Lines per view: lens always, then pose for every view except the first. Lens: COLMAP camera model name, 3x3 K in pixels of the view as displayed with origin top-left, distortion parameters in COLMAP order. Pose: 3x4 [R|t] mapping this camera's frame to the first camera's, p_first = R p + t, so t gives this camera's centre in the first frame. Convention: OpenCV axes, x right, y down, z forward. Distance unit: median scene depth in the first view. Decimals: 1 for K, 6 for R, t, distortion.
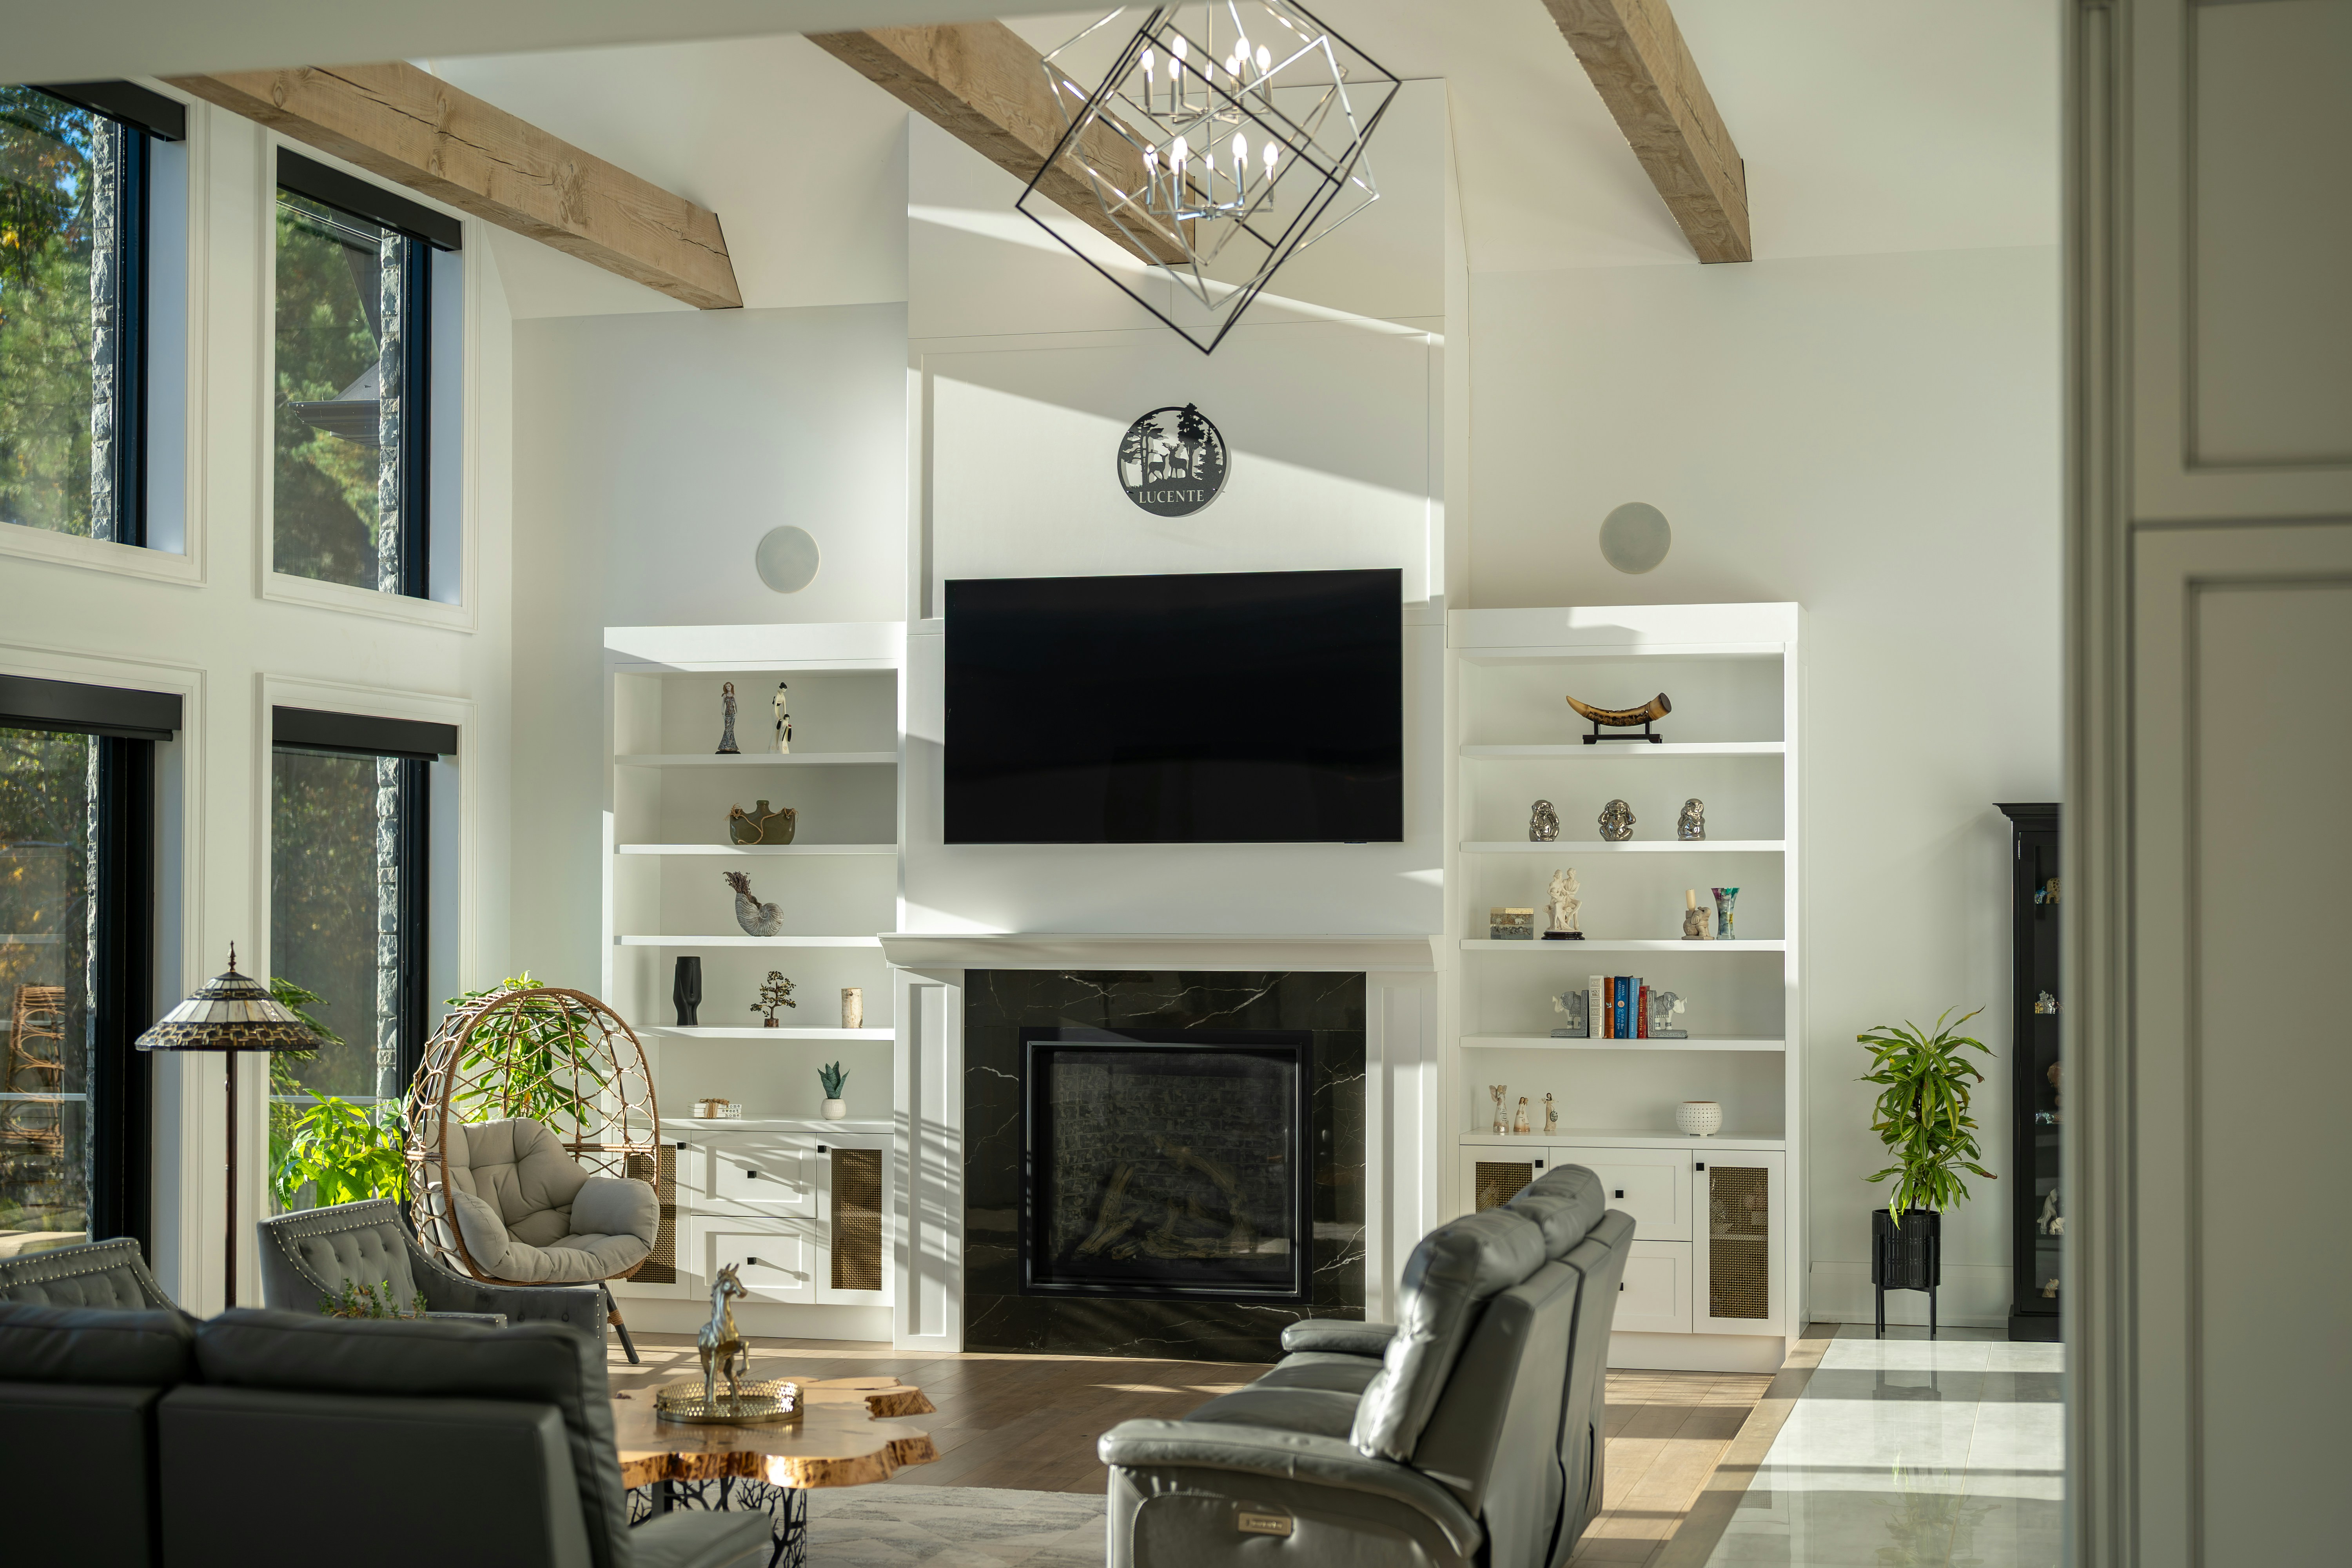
lens RADIAL K [[3308.8, 0, 1213.5], [0, 3308.8, 825.0], [0, 0, 1]] dist [0.000543, 0.015695]
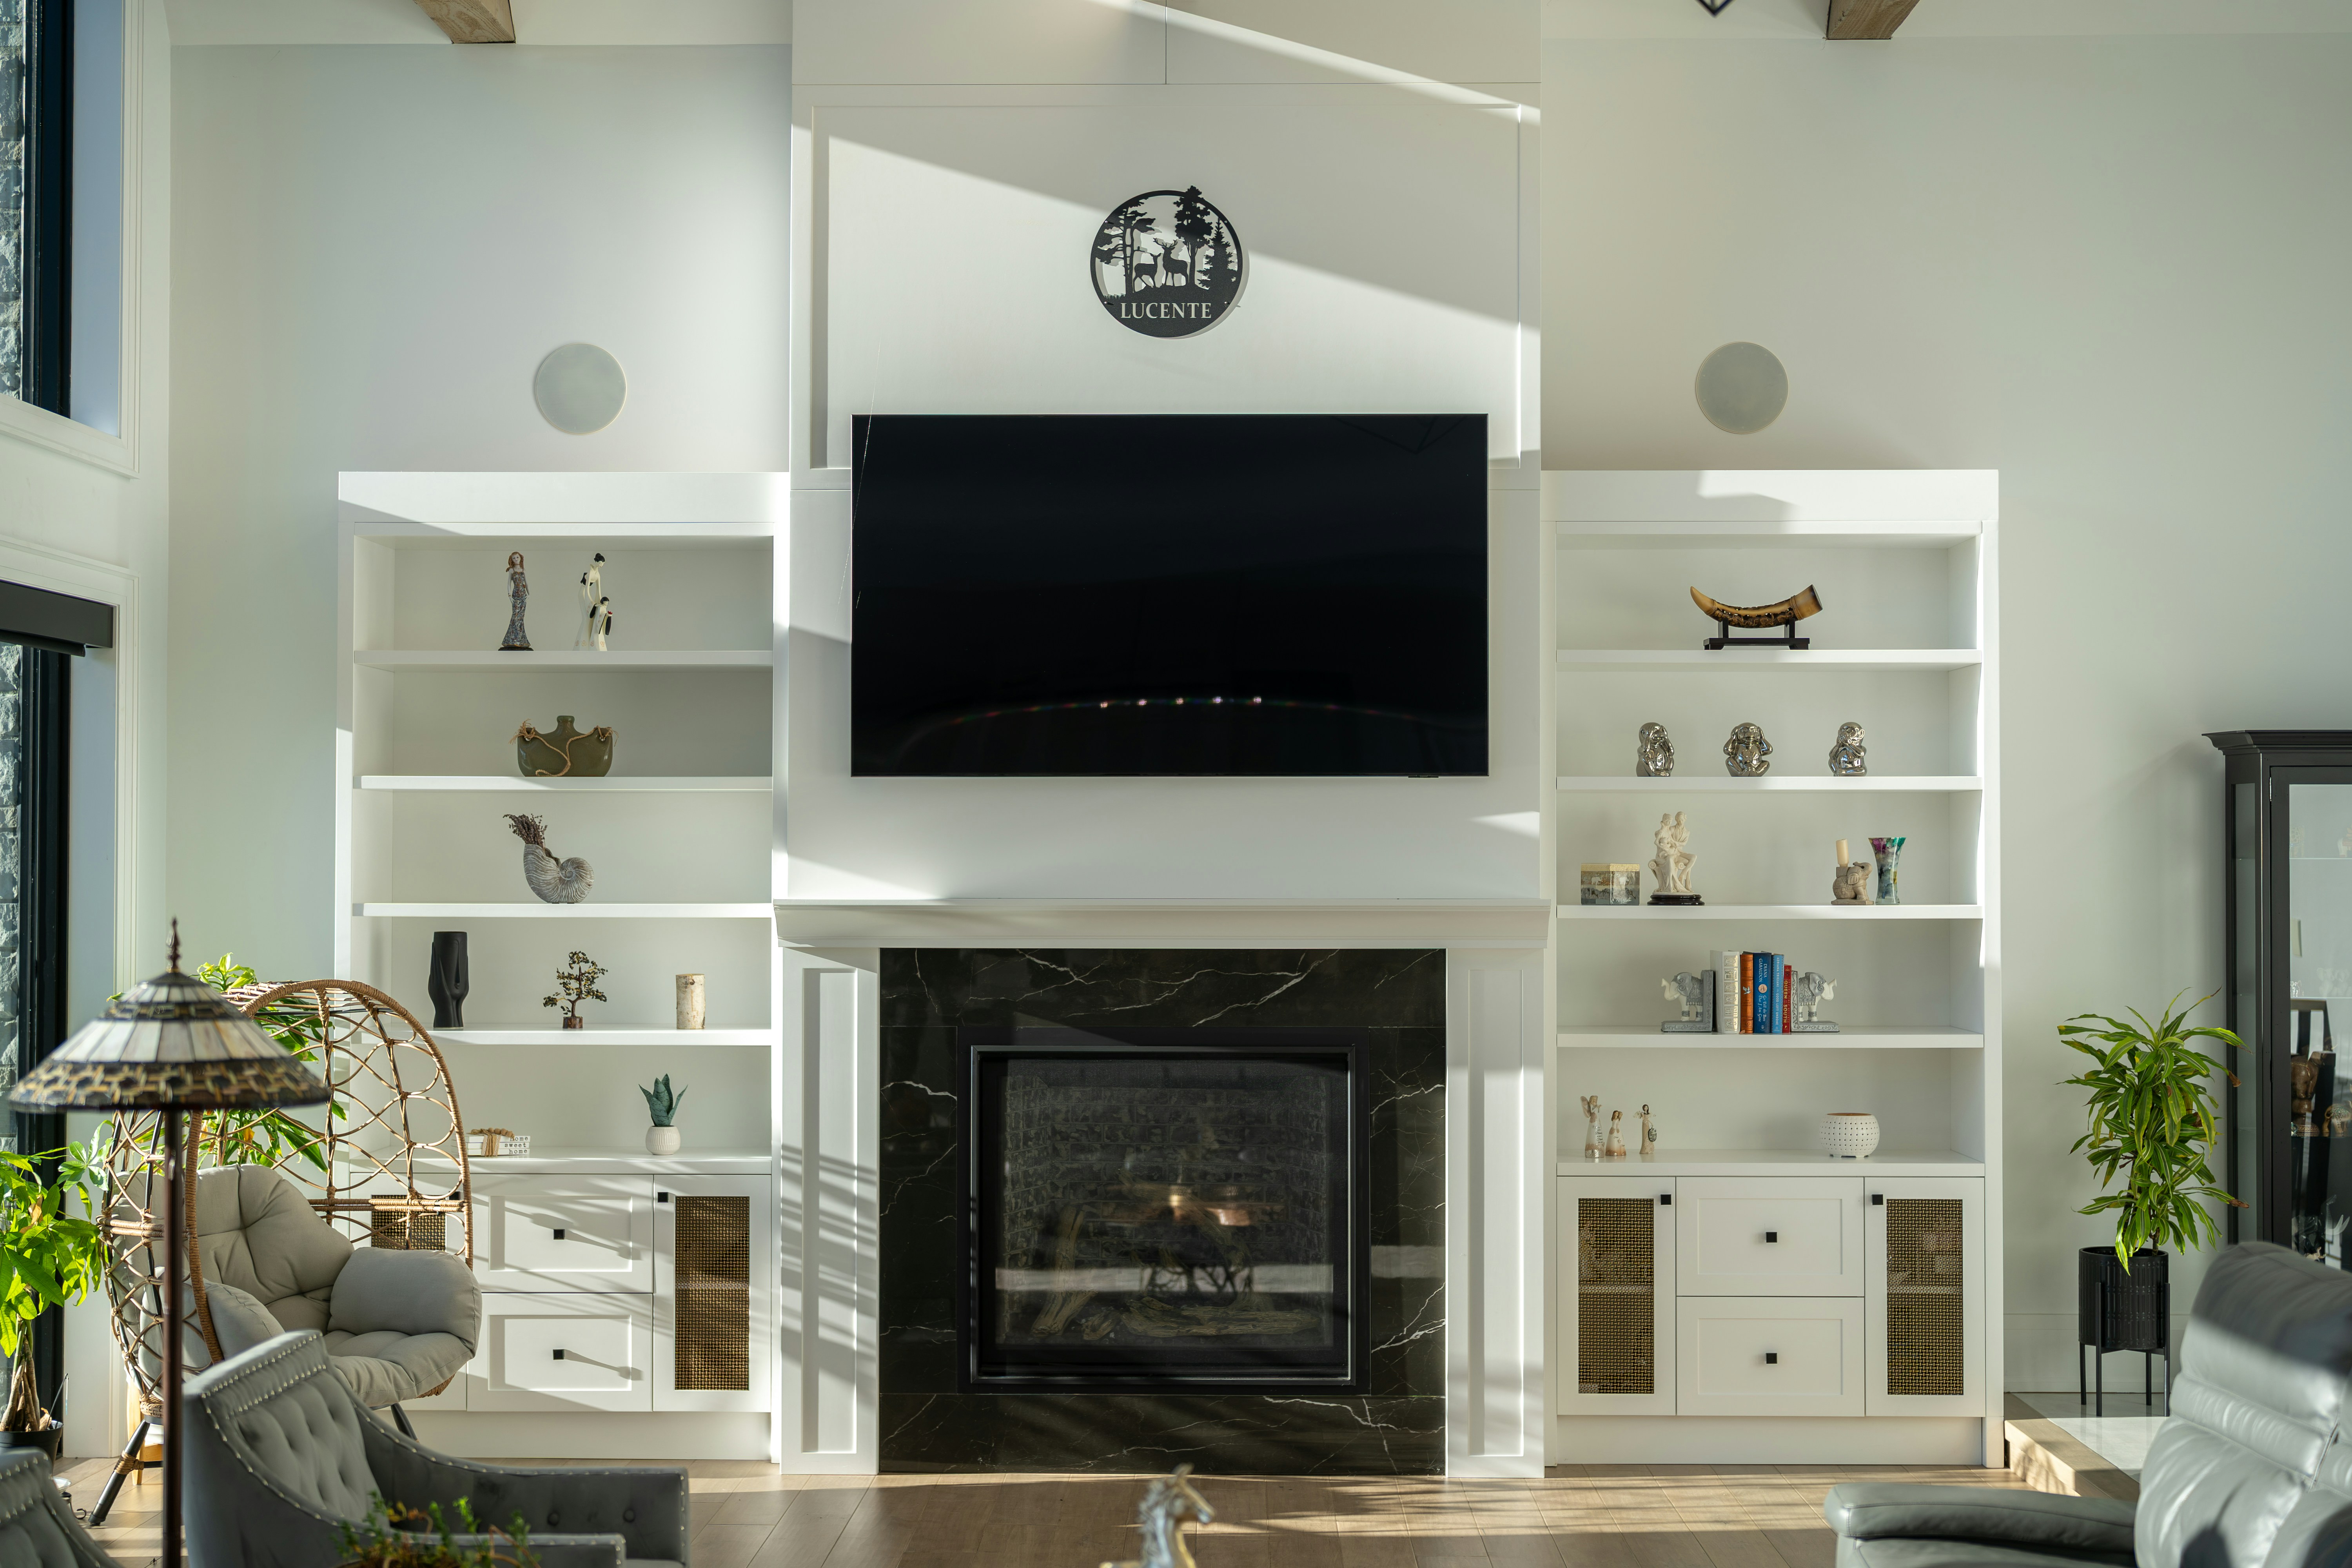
lens RADIAL K [[3277.1, 0, 1149.1], [0, 3277.1, 774.0], [0, 0, 1]] dist [-0.006741, 0.061404]
pose [[0.972413, 0.006099, 0.233186, -0.187755], [-0.005220, 0.999977, -0.004385, 0.008123], [-0.233208, 0.003047, 0.972422, 0.285264]]
